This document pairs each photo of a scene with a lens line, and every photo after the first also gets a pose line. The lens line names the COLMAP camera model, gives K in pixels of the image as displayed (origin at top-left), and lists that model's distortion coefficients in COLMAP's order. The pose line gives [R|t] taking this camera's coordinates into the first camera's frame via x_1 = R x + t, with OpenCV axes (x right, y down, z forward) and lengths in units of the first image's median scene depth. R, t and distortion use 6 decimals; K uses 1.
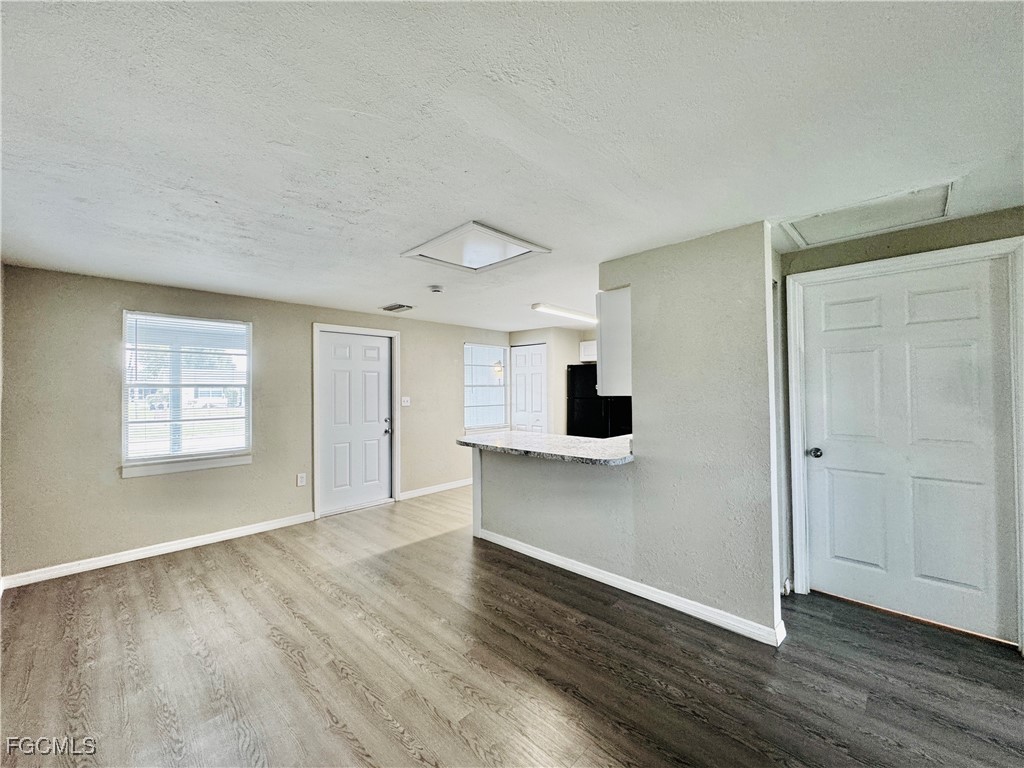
lens RADIAL K [[410.8, 0, 510.8], [0, 410.8, 384.7], [0, 0, 1]] dist [-0.002112, 0.000406]
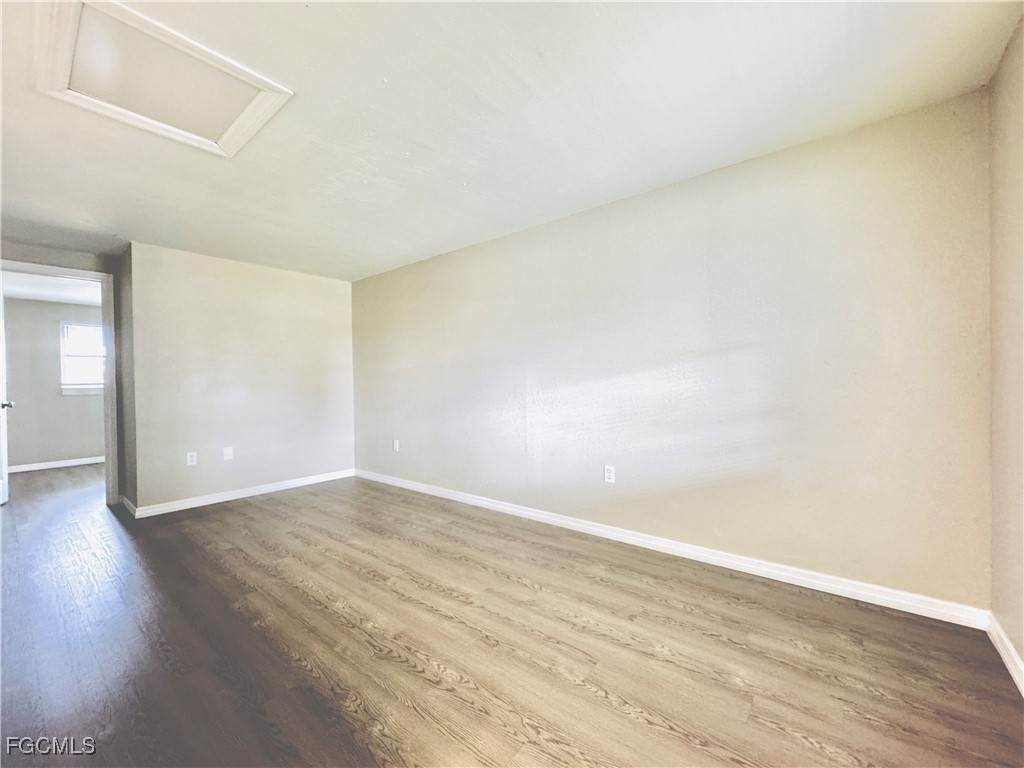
lens RADIAL K [[410.8, 0, 510.8], [0, 410.8, 384.7], [0, 0, 1]] dist [-0.002112, 0.000406]
pose [[-0.995774, 0.024449, -0.088527, -0.477015], [0.024576, 0.999698, -0.000339, 0.115806], [0.088492, -0.002513, -0.996074, 1.480800]]
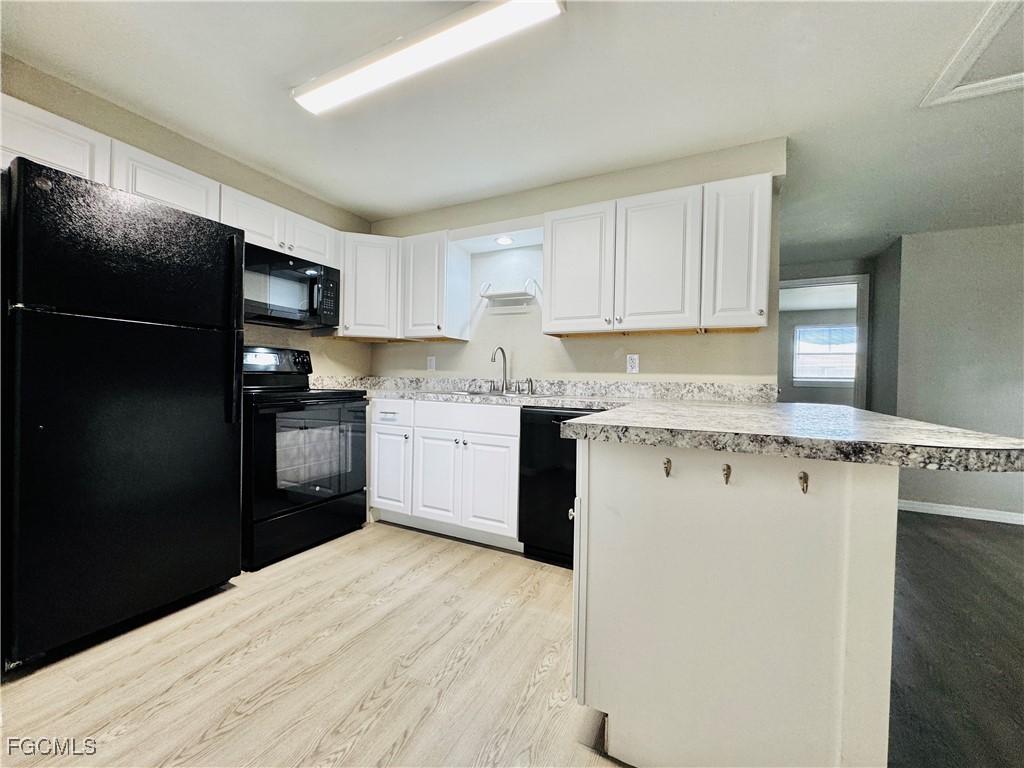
lens RADIAL K [[410.8, 0, 510.8], [0, 410.8, 384.7], [0, 0, 1]] dist [-0.002112, 0.000406]
pose [[-0.299198, -0.013451, 0.954096, -0.312069], [-0.027141, 0.999616, 0.005582, 0.132878], [-0.953805, -0.024225, -0.299449, 1.633798]]
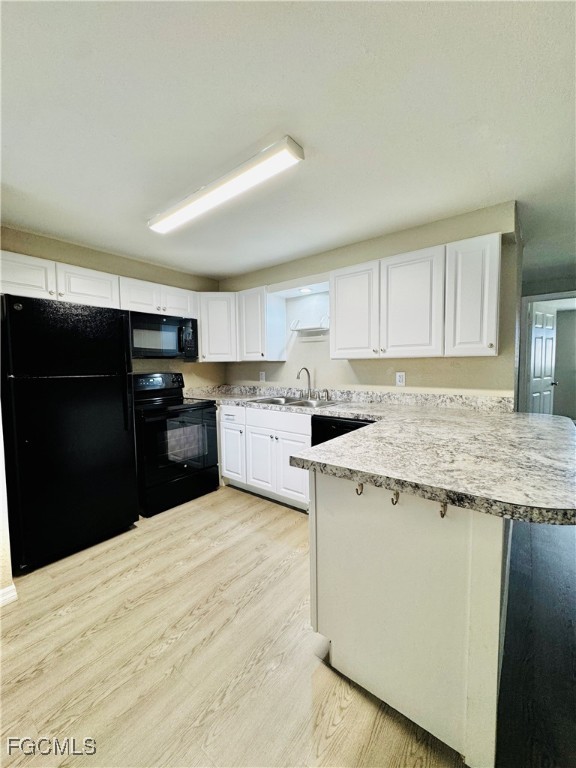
lens RADIAL K [[308.0, 0, 288.0], [0, 308.0, 384.0], [0, 0, 1]] dist [-0.001070, -0.000192]
pose [[-0.101969, -0.056115, 0.993204, -0.389186], [0.005499, 0.998361, 0.056971, 0.047240], [-0.994772, 0.011271, -0.101493, 1.528457]]
